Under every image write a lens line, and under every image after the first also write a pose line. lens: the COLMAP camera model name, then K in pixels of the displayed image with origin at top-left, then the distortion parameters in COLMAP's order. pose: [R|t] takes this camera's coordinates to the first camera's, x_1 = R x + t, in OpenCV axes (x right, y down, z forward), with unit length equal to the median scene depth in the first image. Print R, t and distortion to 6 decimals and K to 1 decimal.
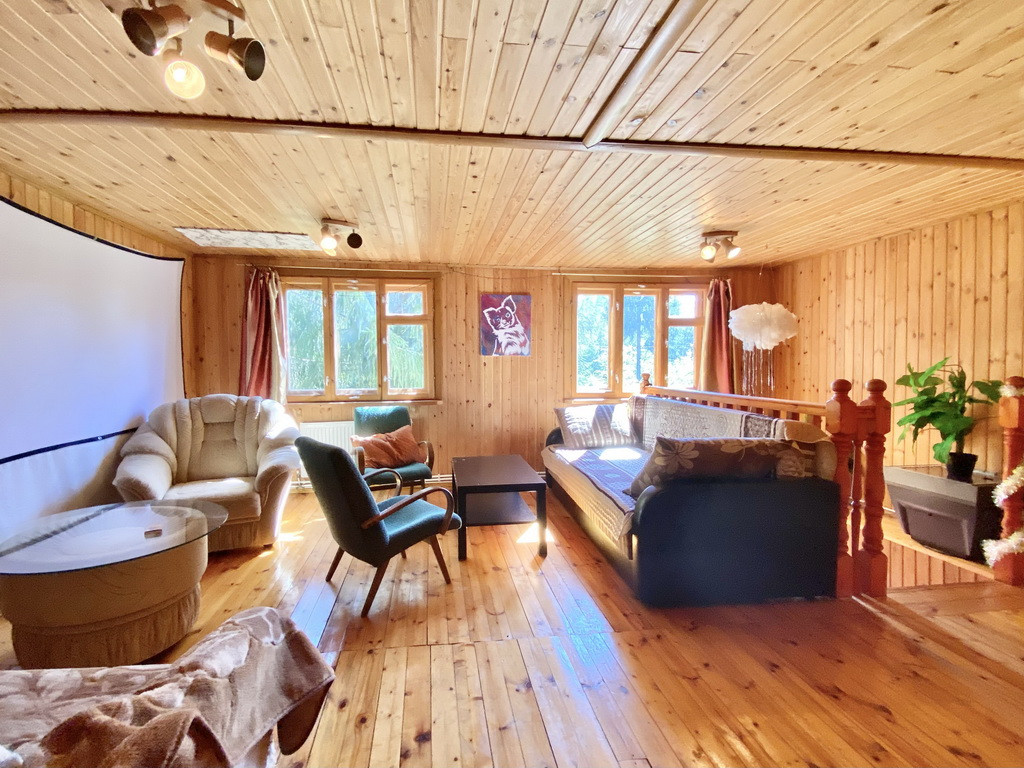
lens RADIAL K [[417.1, 0, 508.3], [0, 417.1, 374.7], [0, 0, 1]] dist [-0.002047, -0.001508]
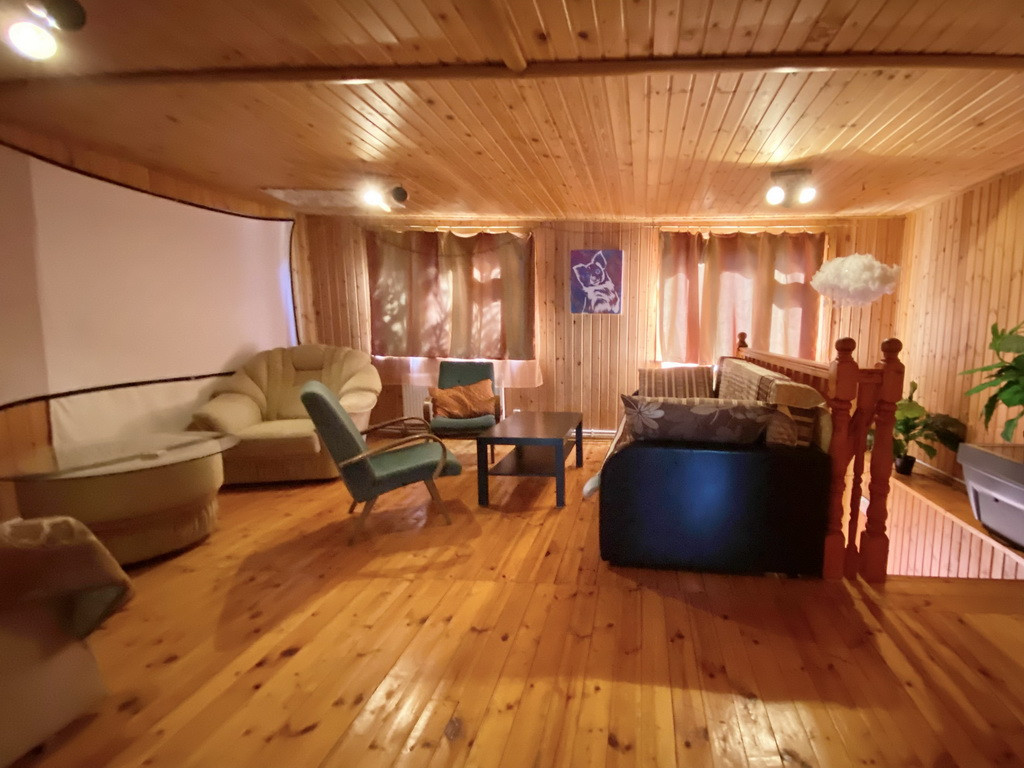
lens RADIAL K [[417.1, 0, 538.0], [0, 417.1, 365.6], [0, 0, 1]] dist [-0.002047, -0.001508]
pose [[0.987889, 0.032859, -0.151643, 0.126712], [-0.020721, 0.996504, 0.080941, 0.005476], [0.153772, -0.076818, 0.985116, 0.019123]]
